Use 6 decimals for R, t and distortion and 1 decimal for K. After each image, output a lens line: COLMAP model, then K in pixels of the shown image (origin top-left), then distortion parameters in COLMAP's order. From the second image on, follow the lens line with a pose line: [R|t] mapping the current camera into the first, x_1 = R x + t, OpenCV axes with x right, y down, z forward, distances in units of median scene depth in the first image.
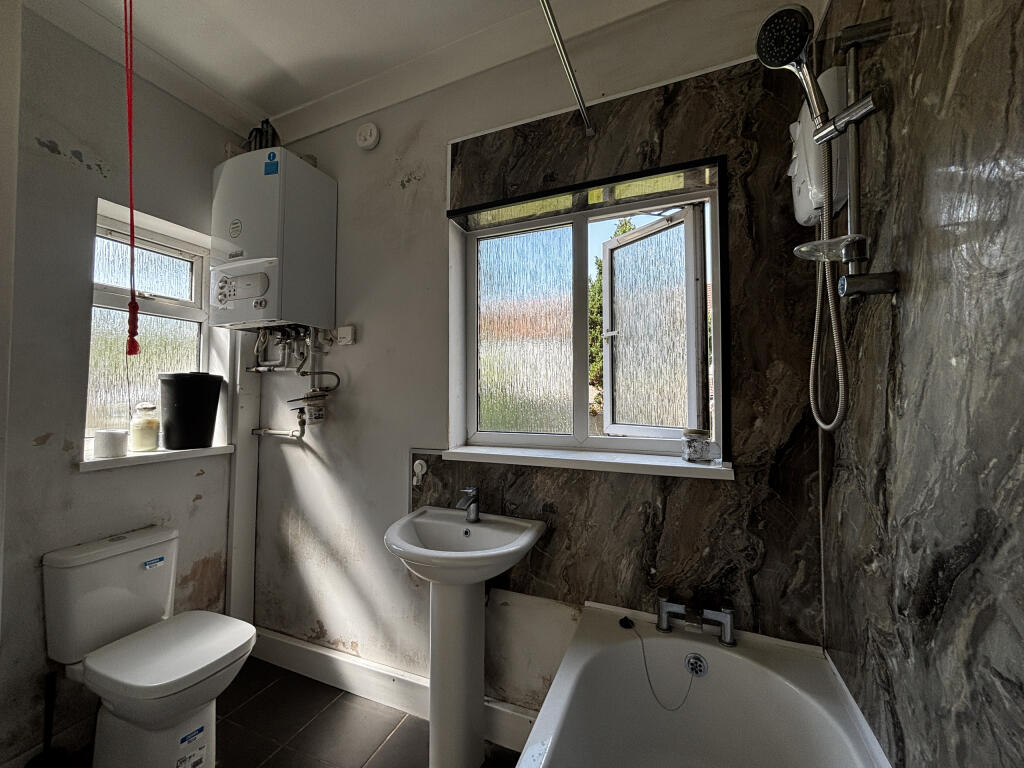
lens RADIAL K [[410.3, 0, 512.6], [0, 410.3, 385.9], [0, 0, 1]] dist [0.000331, -0.000895]
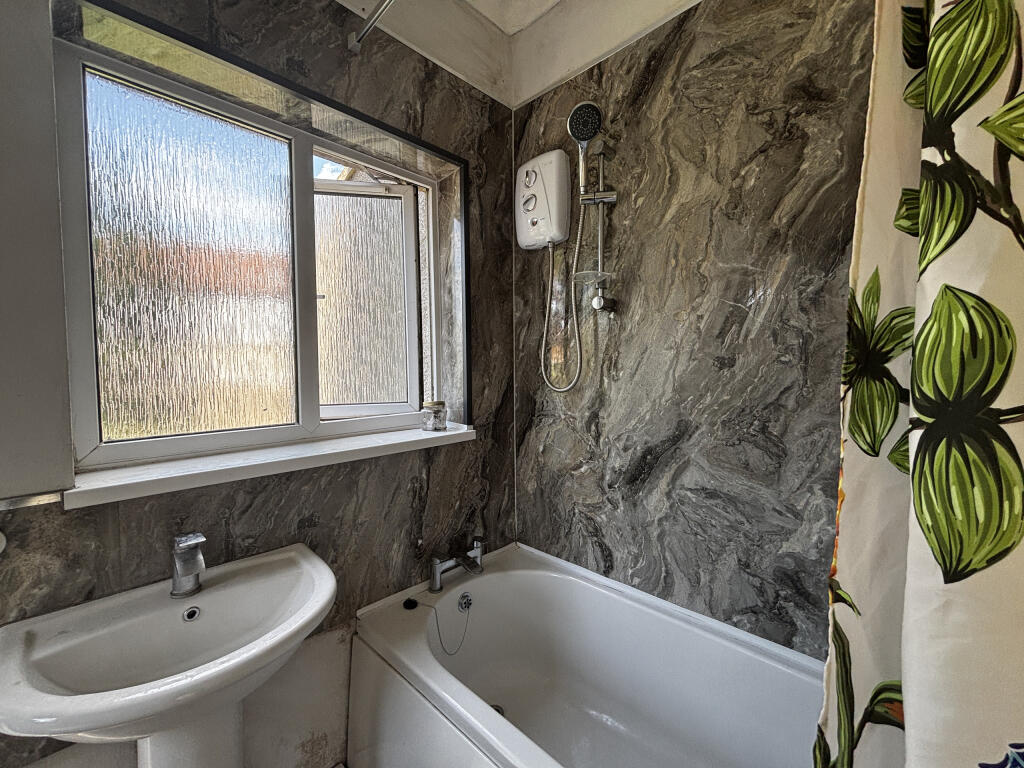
lens RADIAL K [[410.3, 0, 513.5], [0, 410.3, 382.7], [0, 0, 1]] dist [0.000331, -0.000895]
pose [[0.369988, -0.038735, 0.928229, -0.541910], [-0.013540, 0.998799, 0.047077, 0.002901], [-0.928938, -0.029987, 0.369019, 0.447786]]
